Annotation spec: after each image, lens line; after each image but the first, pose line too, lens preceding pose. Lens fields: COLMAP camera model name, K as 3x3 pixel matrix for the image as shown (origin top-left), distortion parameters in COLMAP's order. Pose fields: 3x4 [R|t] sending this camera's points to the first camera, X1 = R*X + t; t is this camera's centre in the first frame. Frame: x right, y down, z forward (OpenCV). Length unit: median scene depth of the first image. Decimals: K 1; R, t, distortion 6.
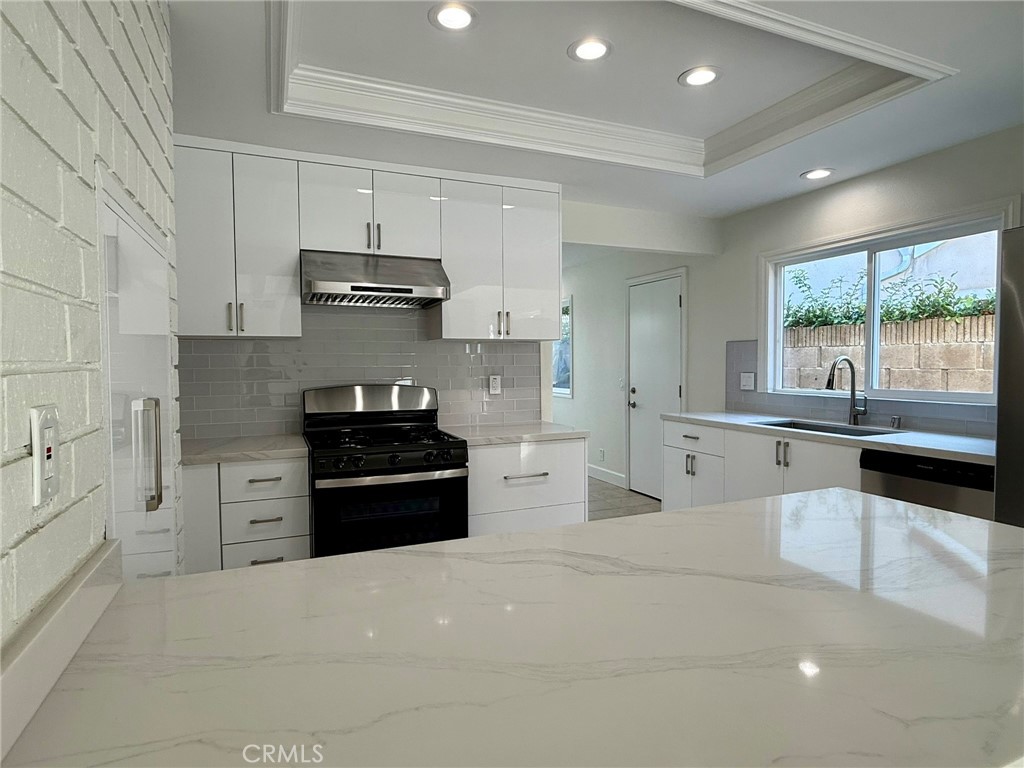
lens RADIAL K [[564.7, 0, 512.3], [0, 564.7, 388.8], [0, 0, 1]] dist [0.003165, -0.000242]
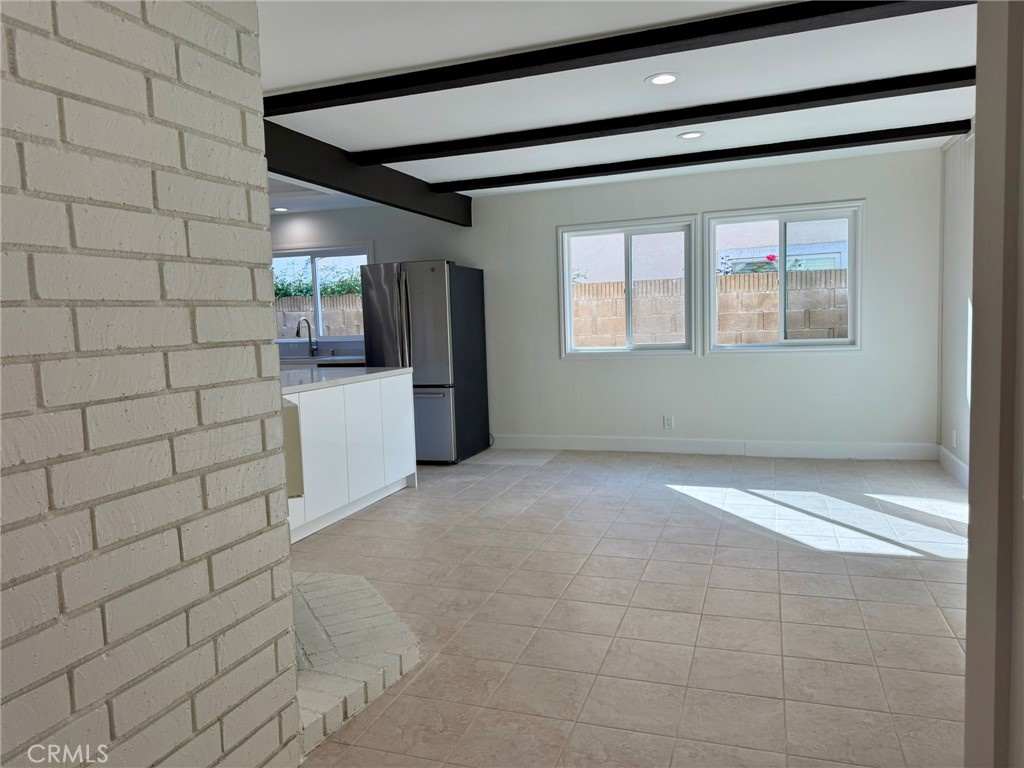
lens RADIAL K [[722.8, 0, 514.2], [0, 722.8, 388.1], [0, 0, 1]] dist [0.010267, 0.000805]
pose [[0.674224, -0.085989, 0.733504, -0.506081], [0.065465, 0.996247, 0.056616, 0.060782], [-0.735619, 0.009847, 0.677323, -0.790520]]
